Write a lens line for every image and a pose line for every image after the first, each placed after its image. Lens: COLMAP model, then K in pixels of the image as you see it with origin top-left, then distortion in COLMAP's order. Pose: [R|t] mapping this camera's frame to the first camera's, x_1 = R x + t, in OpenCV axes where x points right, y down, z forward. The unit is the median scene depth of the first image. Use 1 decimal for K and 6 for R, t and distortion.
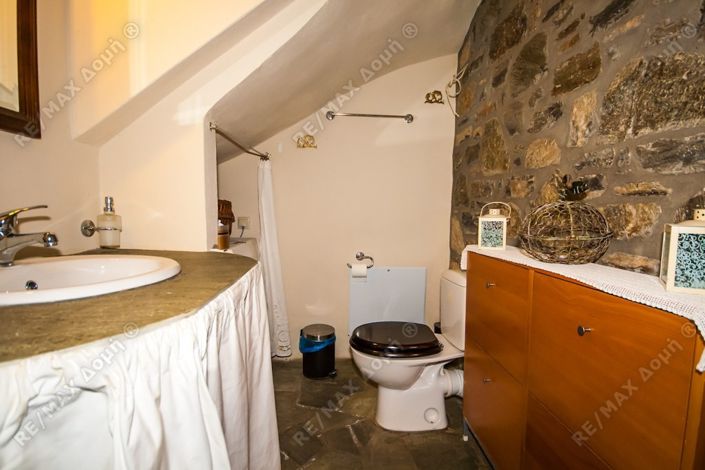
lens RADIAL K [[329.8, 0, 353.6], [0, 329.8, 235.4], [0, 0, 1]] dist [-0.004645, -0.003799]
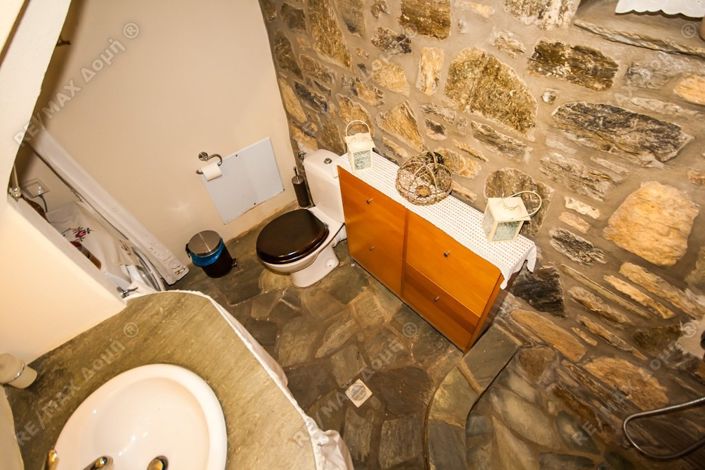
lens RADIAL K [[329.8, 0, 352.9], [0, 329.8, 235.6], [0, 0, 1]] dist [-0.004645, -0.003799]
pose [[0.778359, -0.508272, 0.368533, -0.159733], [0.122889, 0.698994, 0.704490, -0.562736], [-0.615674, -0.503058, 0.606529, 0.132362]]
